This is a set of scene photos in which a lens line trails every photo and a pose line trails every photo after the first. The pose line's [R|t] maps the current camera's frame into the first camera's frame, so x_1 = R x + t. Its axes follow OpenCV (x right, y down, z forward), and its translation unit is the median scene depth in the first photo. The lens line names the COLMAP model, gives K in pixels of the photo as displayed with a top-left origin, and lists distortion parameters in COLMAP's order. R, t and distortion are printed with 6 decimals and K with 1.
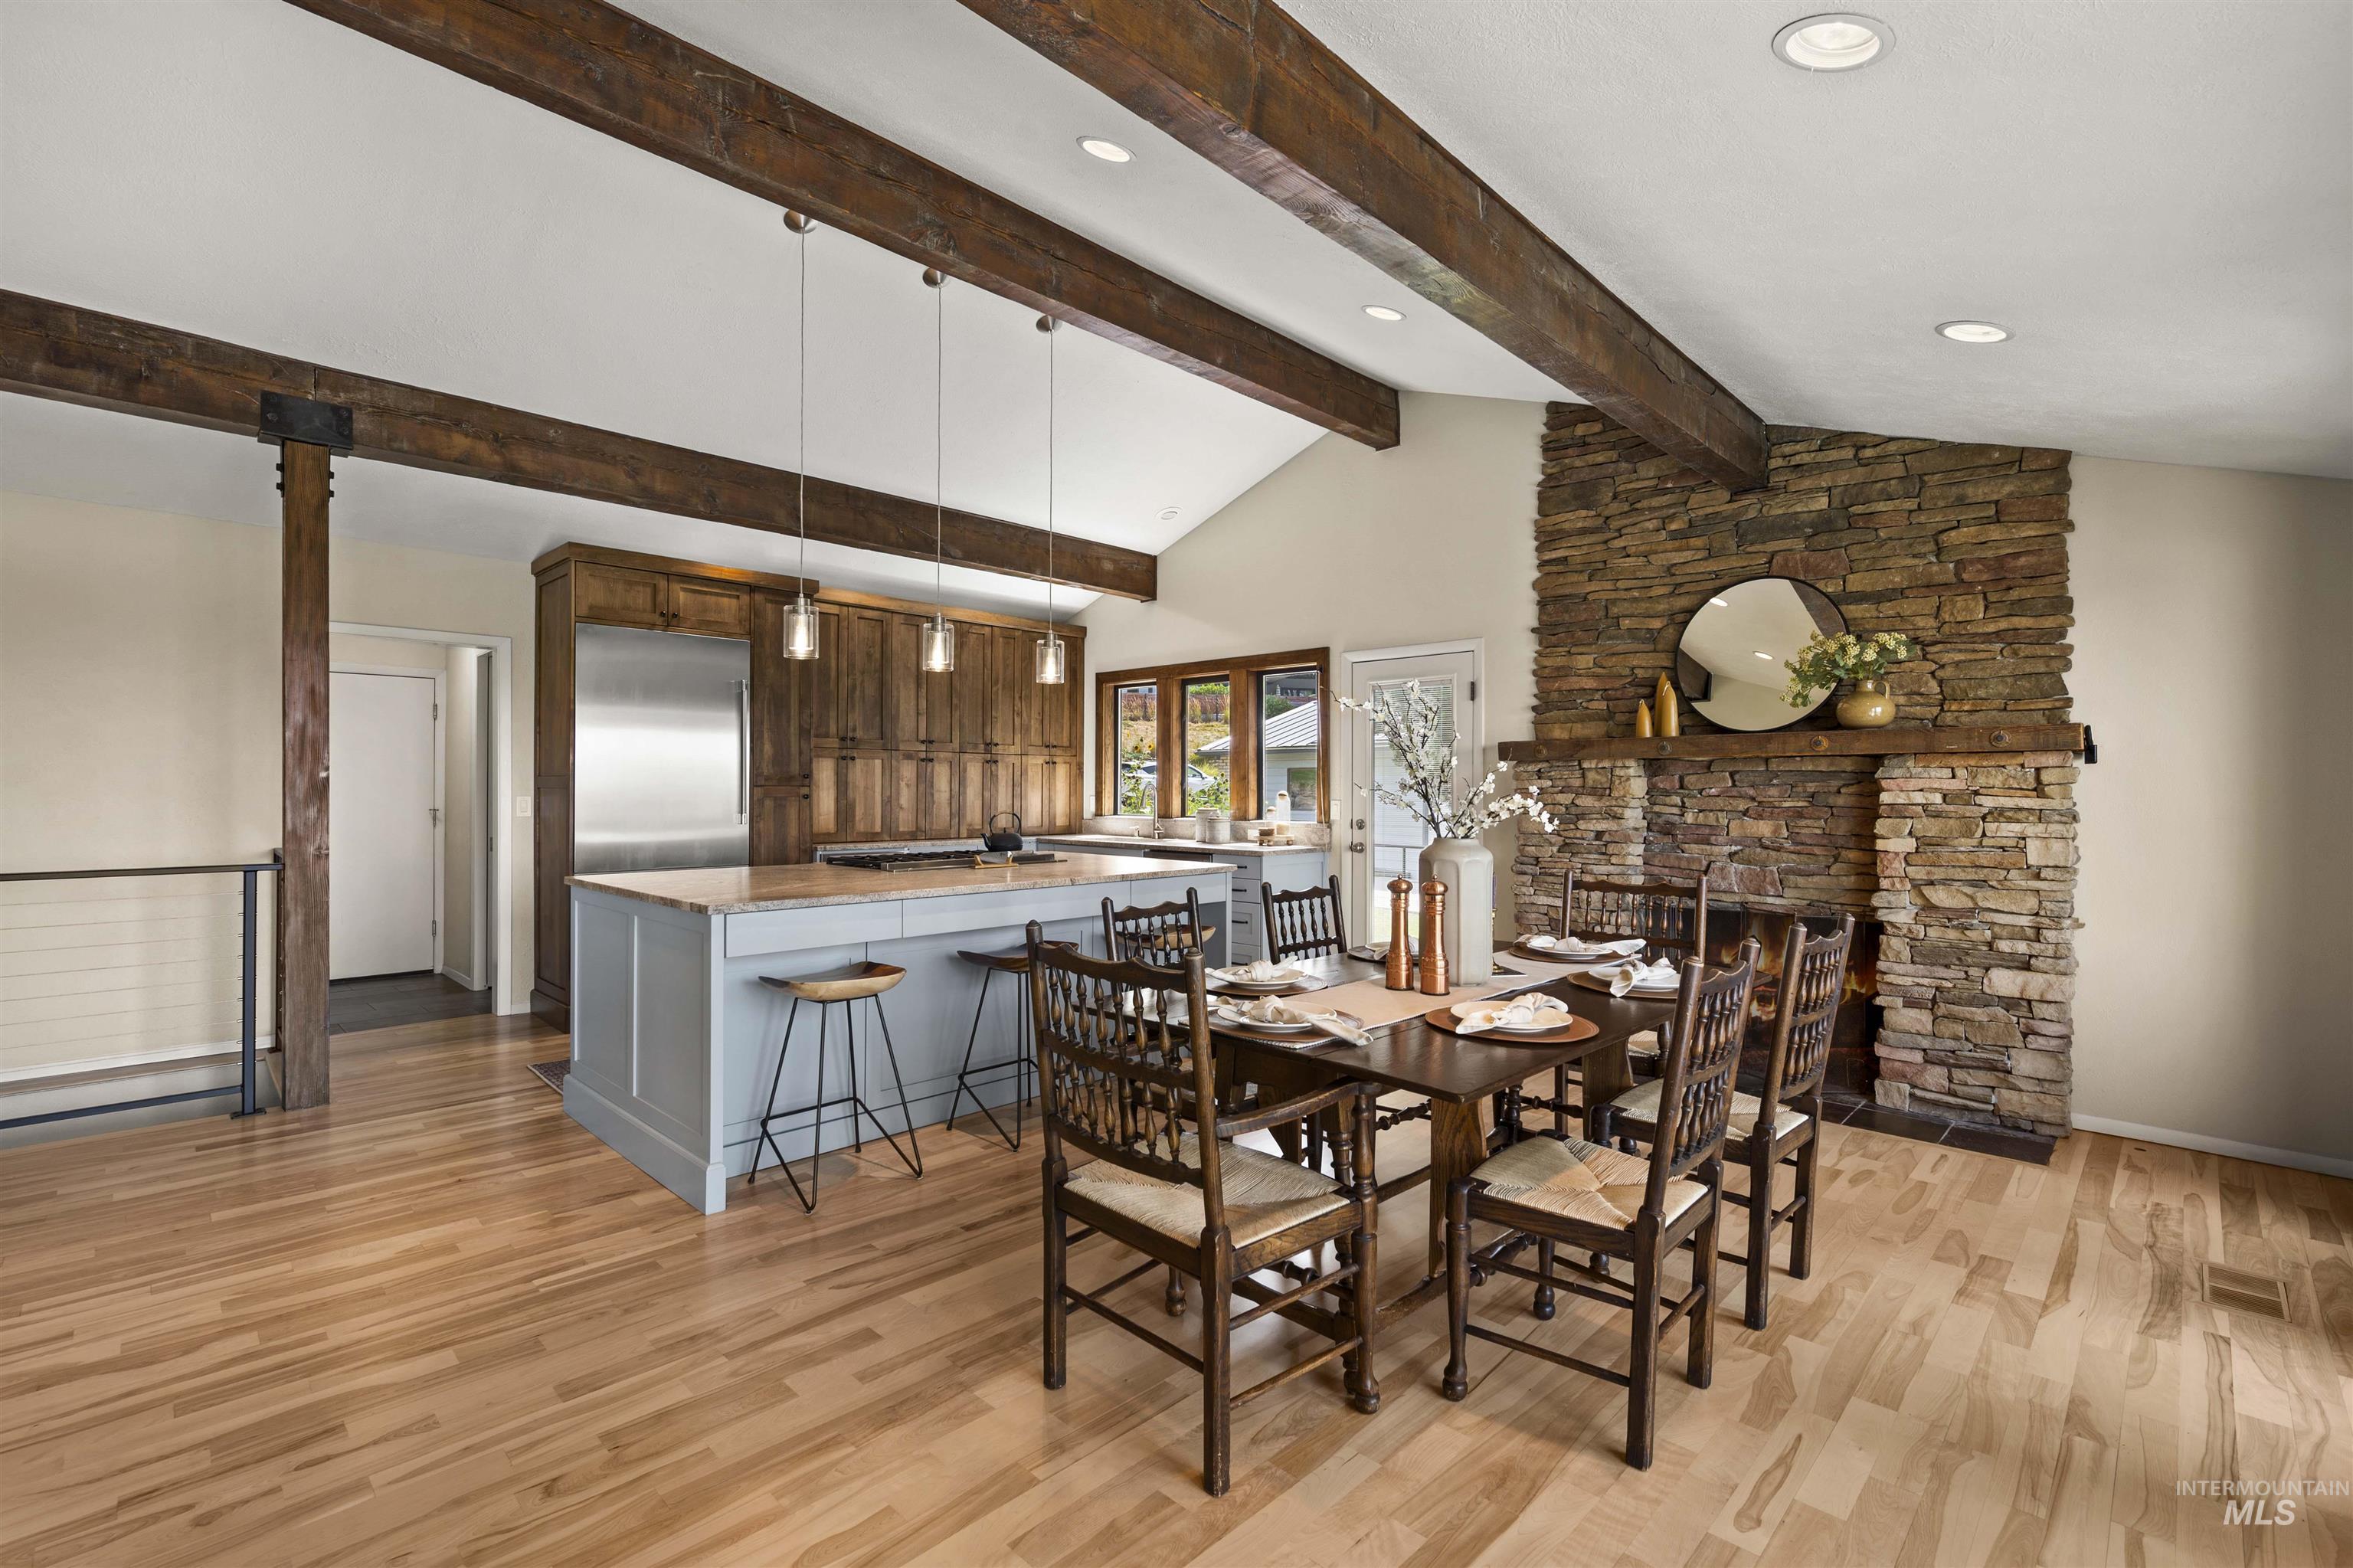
lens RADIAL K [[1038.1, 0, 1176.5], [0, 1038.1, 784.0], [0, 0, 1]] dist [0.003242, 0.000241]
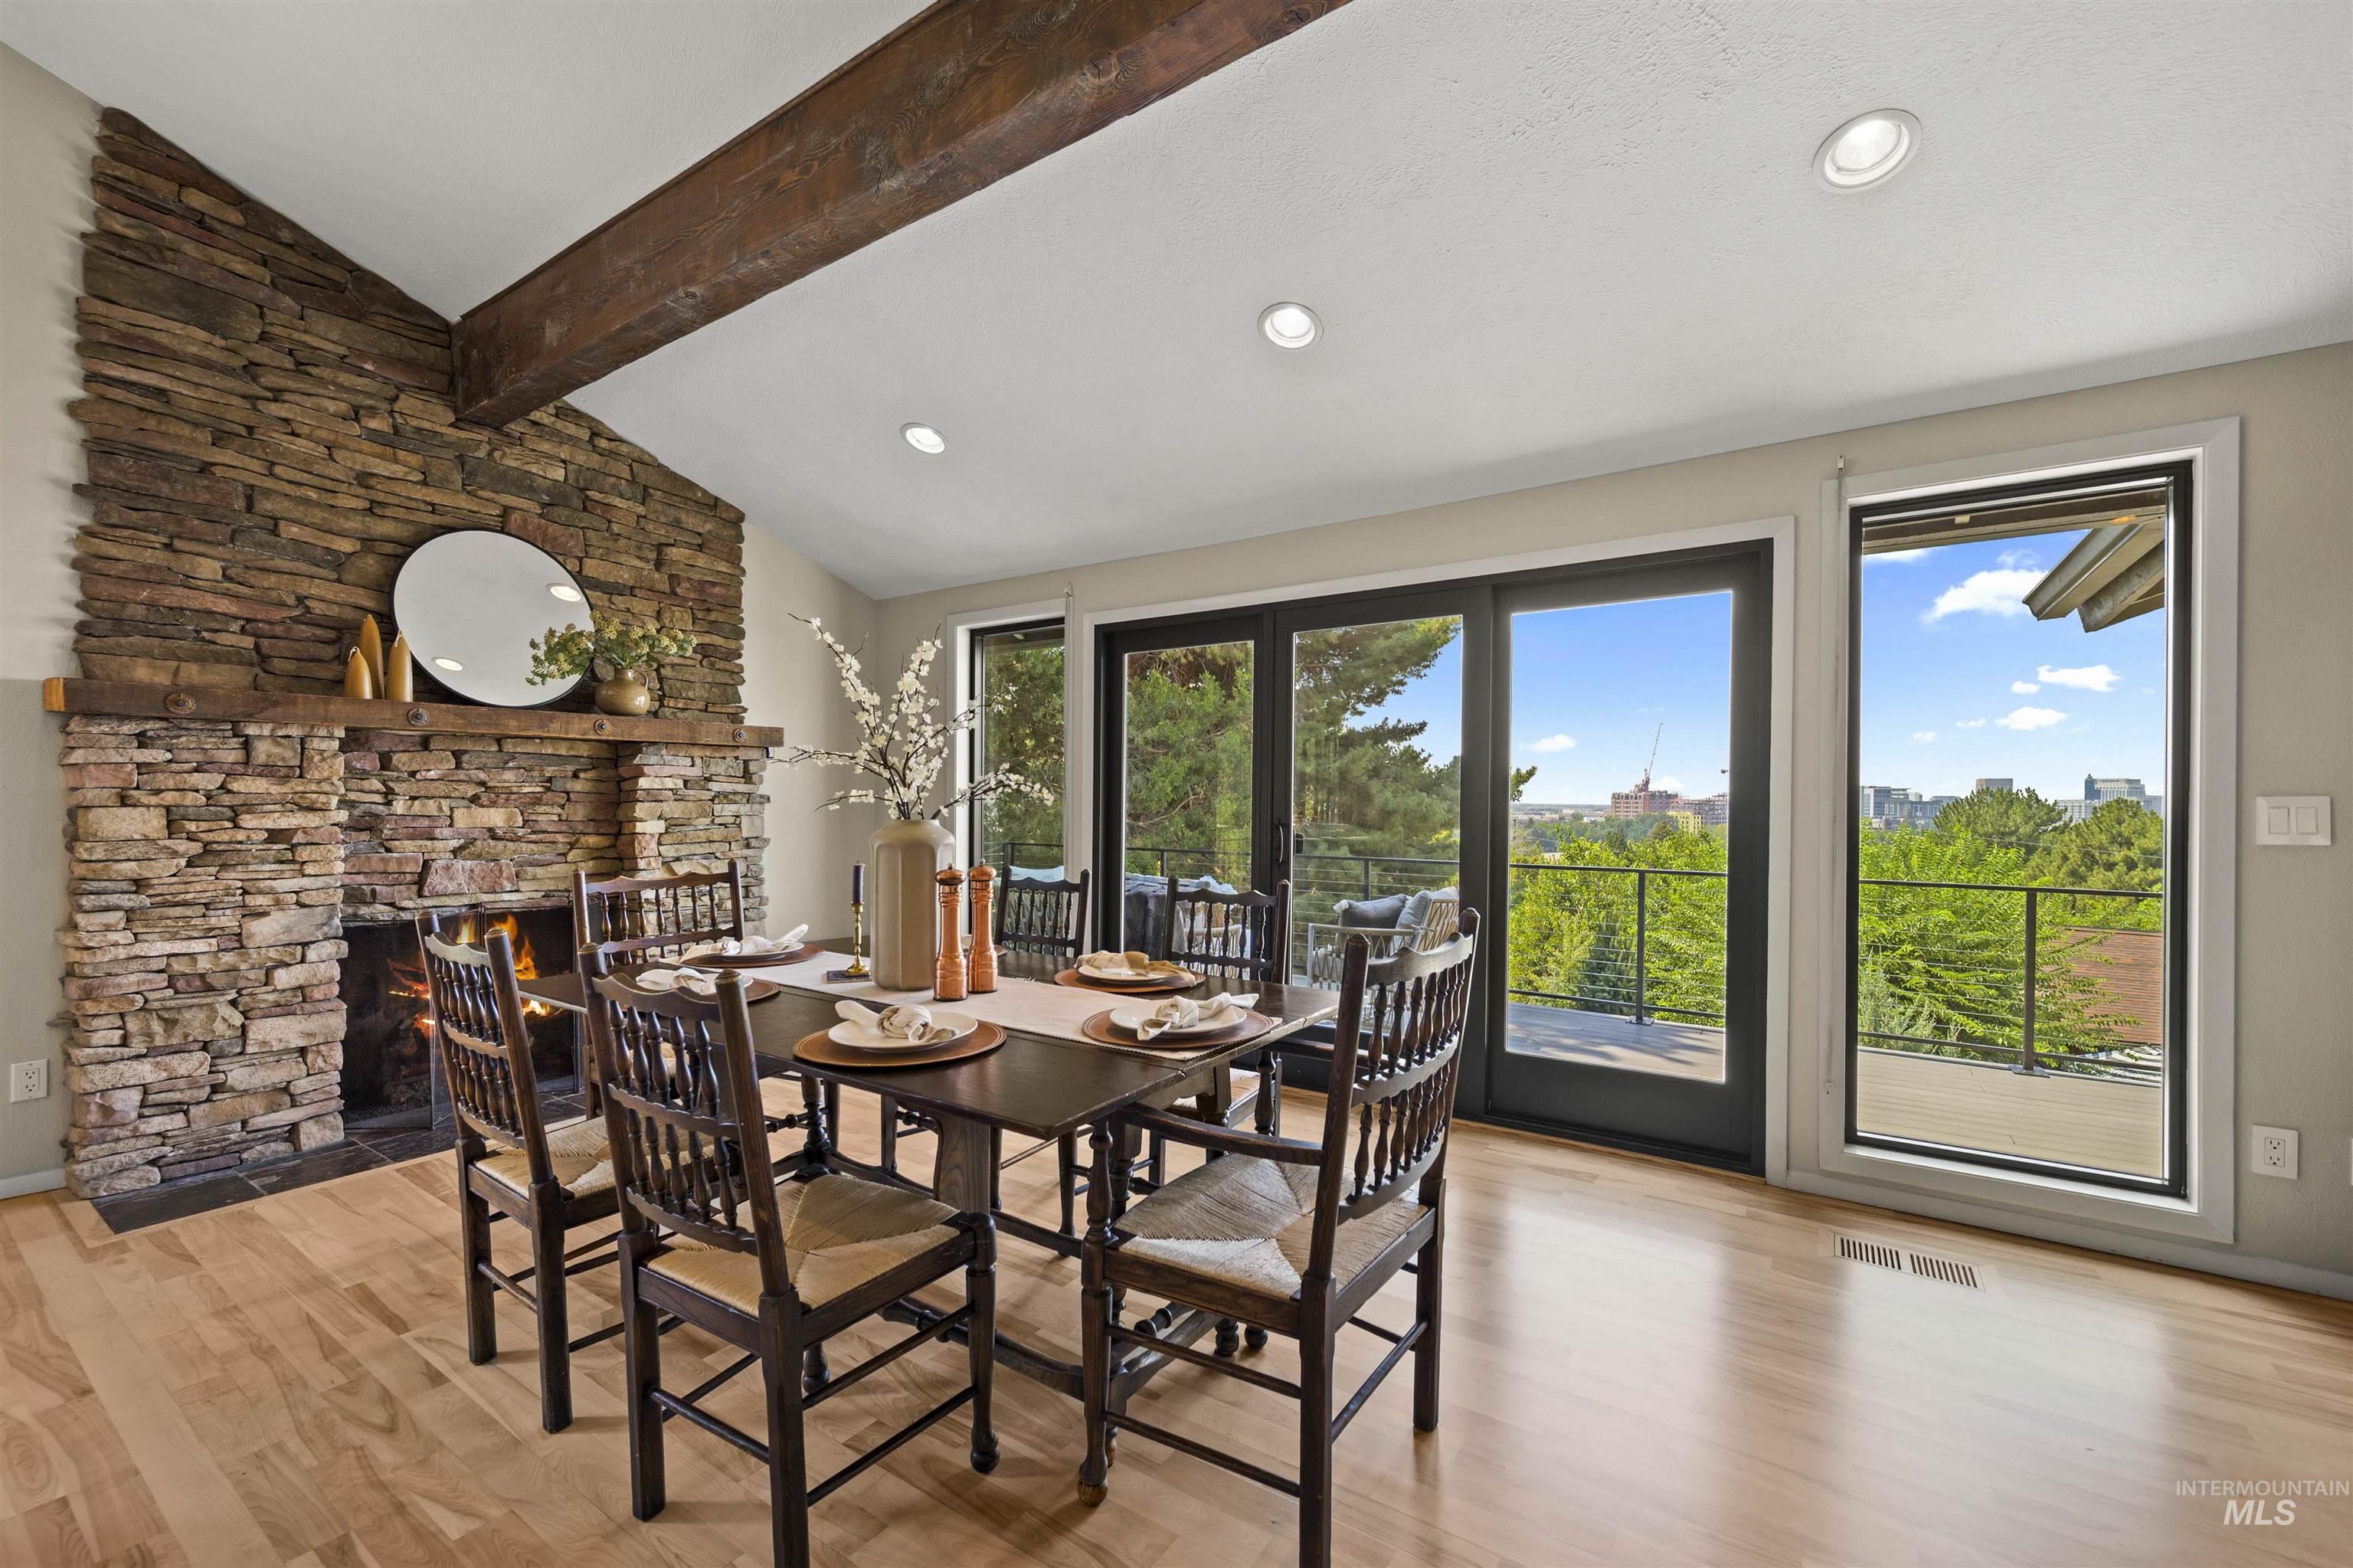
lens RADIAL K [[952.0, 0, 1183.5], [0, 952.0, 813.5], [0, 0, 1]] dist [0.001719, 0.000503]
pose [[-0.183261, -0.015299, 0.982945, -0.336232], [-0.004592, 0.999881, 0.014707, 0.024996], [-0.983054, -0.001819, -0.183309, 0.574323]]
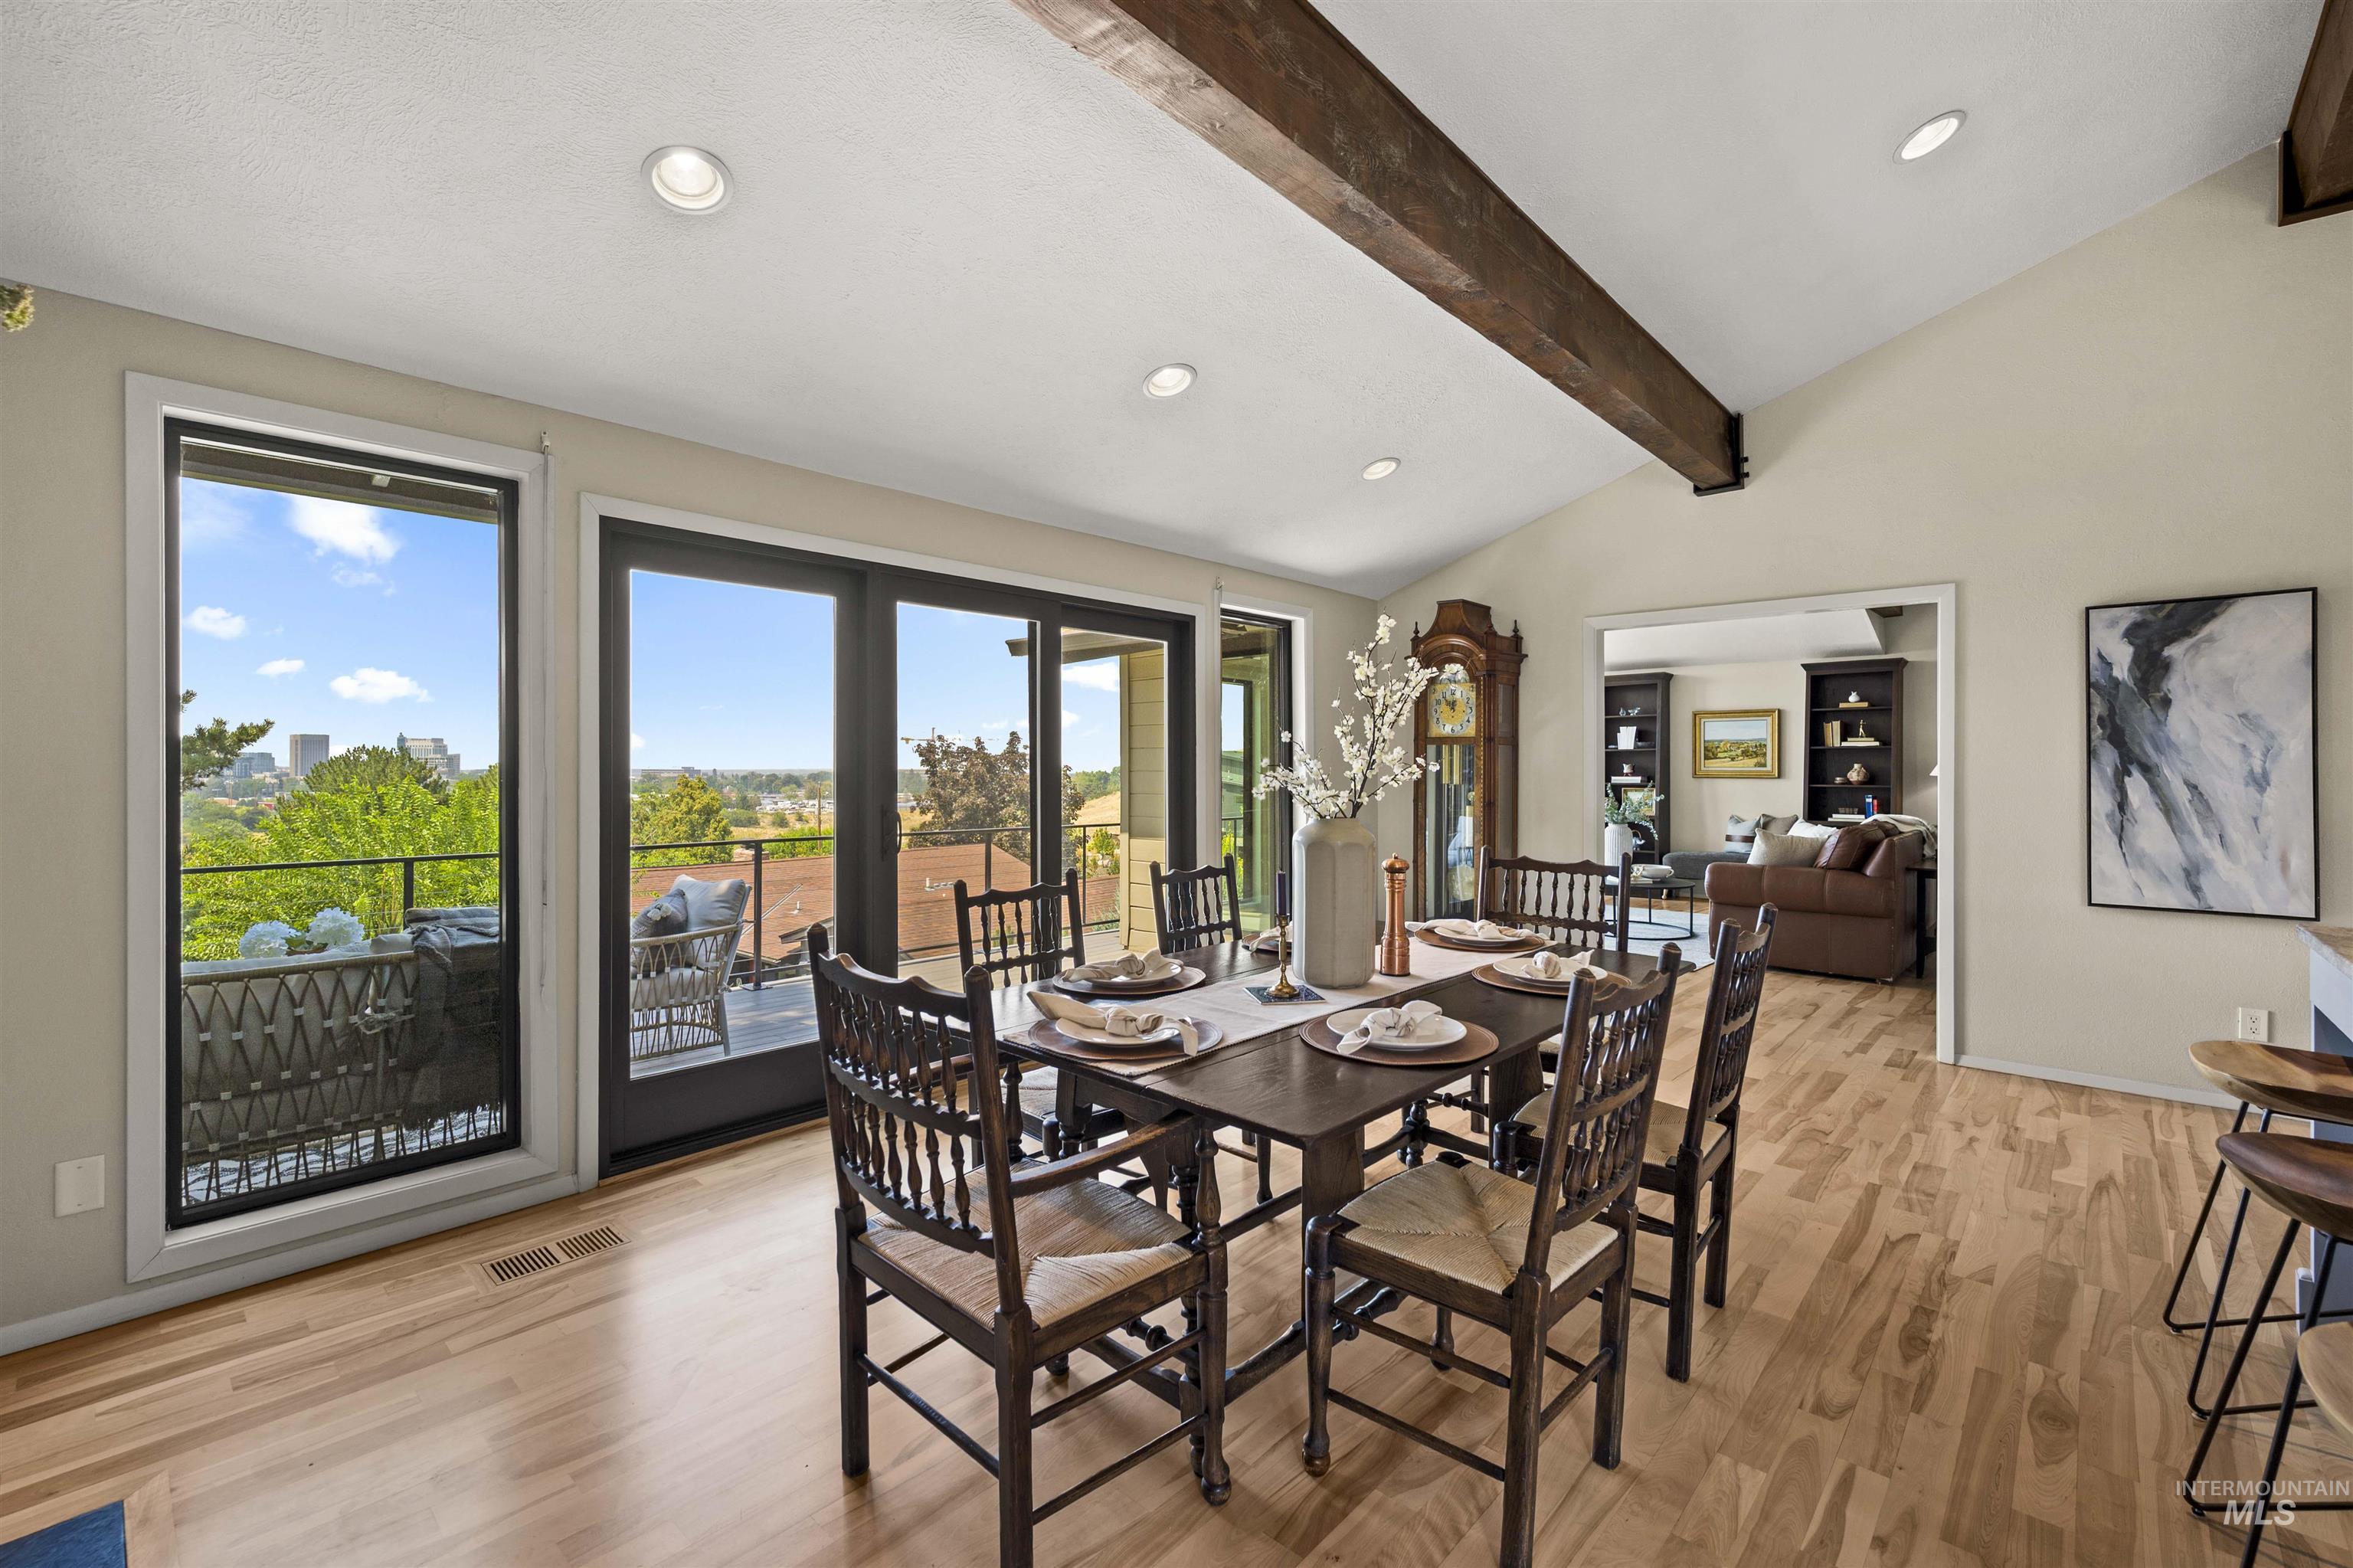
lens RADIAL K [[1007.6, 0, 1169.1], [0, 1007.6, 761.8], [0, 0, 1]] dist [0.007469, 0.000880]
pose [[-0.999451, -0.006443, -0.032485, 0.247082], [-0.006327, 0.999973, -0.003676, 0.009961], [0.032507, -0.003469, -0.999465, 1.130962]]
